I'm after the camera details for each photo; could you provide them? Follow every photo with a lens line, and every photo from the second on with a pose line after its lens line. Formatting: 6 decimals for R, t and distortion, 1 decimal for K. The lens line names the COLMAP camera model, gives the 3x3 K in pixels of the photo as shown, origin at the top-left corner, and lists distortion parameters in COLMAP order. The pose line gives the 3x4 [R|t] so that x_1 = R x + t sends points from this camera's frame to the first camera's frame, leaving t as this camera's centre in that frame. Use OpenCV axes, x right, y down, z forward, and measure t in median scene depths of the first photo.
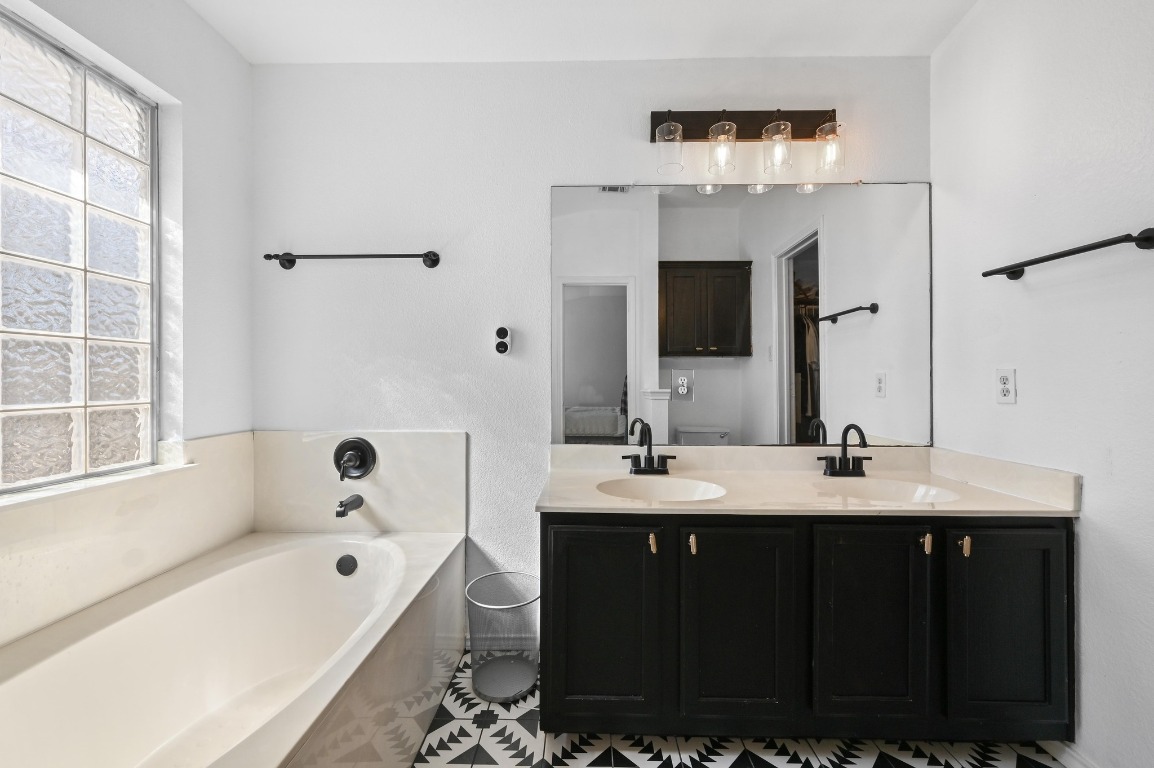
lens RADIAL K [[453.3, 0, 577.0], [0, 453.3, 384.0], [0, 0, 1]] dist [-0.001133, -0.000036]
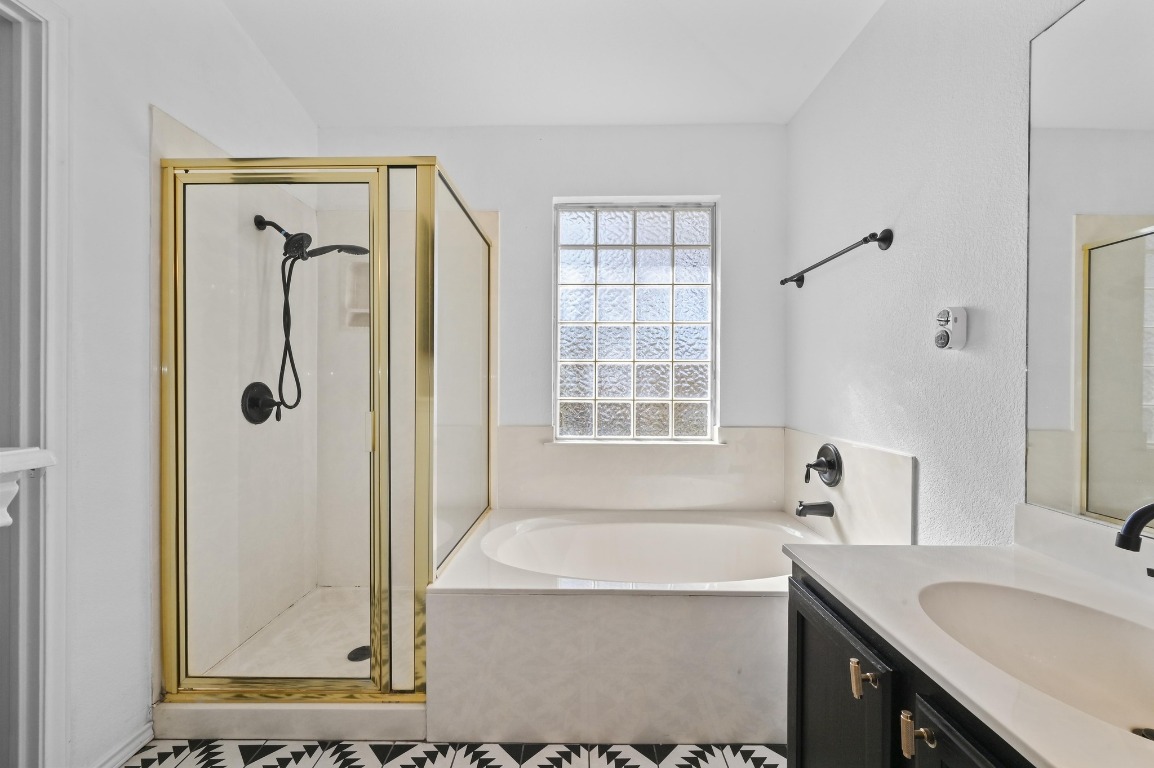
lens RADIAL K [[453.3, 0, 577.0], [0, 453.3, 384.0], [0, 0, 1]] dist [-0.001133, -0.000036]
pose [[0.033586, 0.004806, -0.999424, 0.537788], [-0.008100, 0.999957, 0.004537, -0.015119], [0.999403, 0.007943, 0.033623, 0.461612]]
